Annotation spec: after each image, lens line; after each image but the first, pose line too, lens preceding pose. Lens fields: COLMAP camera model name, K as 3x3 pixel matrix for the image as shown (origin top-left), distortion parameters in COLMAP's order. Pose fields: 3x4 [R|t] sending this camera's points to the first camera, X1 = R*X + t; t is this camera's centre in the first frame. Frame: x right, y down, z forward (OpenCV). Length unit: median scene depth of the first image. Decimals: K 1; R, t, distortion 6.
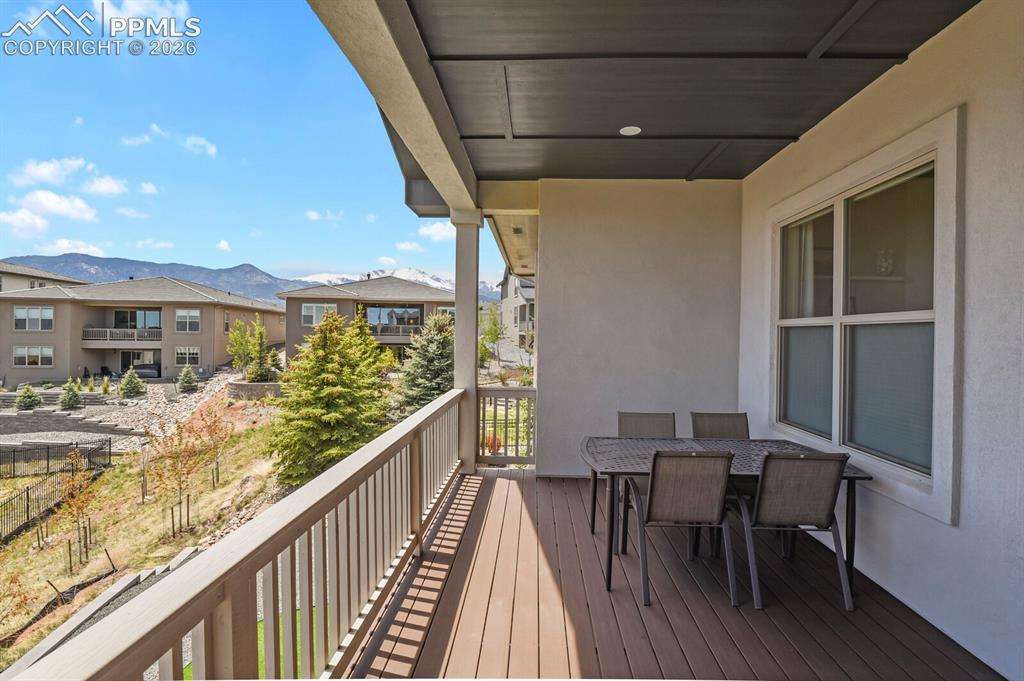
lens RADIAL K [[494.9, 0, 516.0], [0, 494.9, 338.5], [0, 0, 1]] dist [-0.015709, -0.002118]
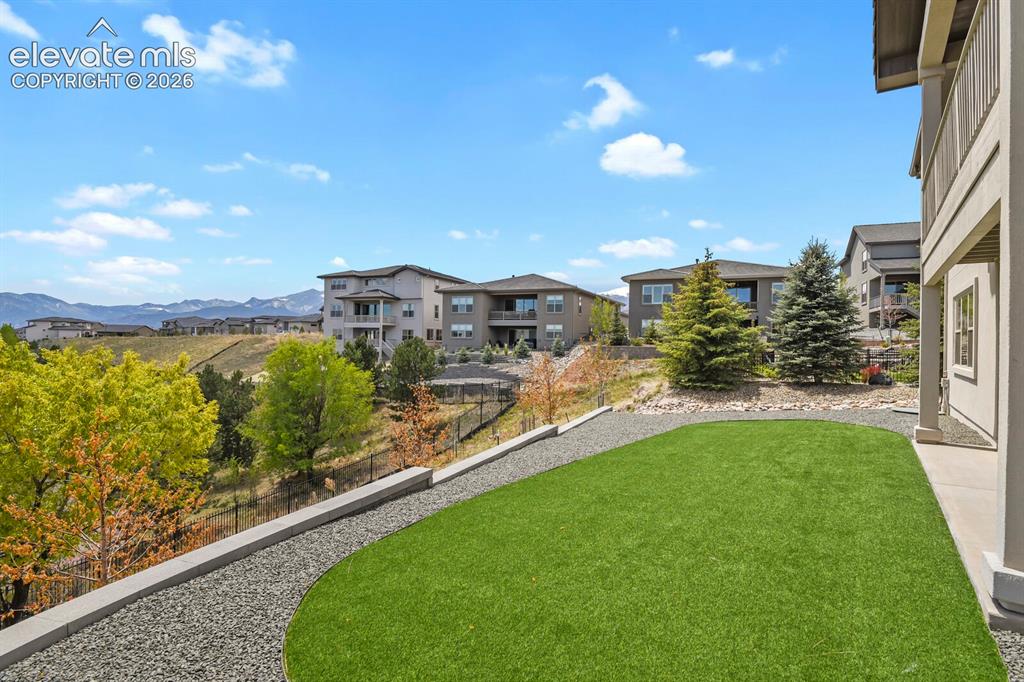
lens RADIAL K [[494.9, 0, 511.9], [0, 494.9, 346.1], [0, 0, 1]] dist [-0.015709, -0.002118]
pose [[0.830310, 0.001678, -0.557300, -0.050348], [-0.007191, 0.999944, -0.007702, 0.089325], [0.557256, 0.010403, 0.830276, -0.130415]]
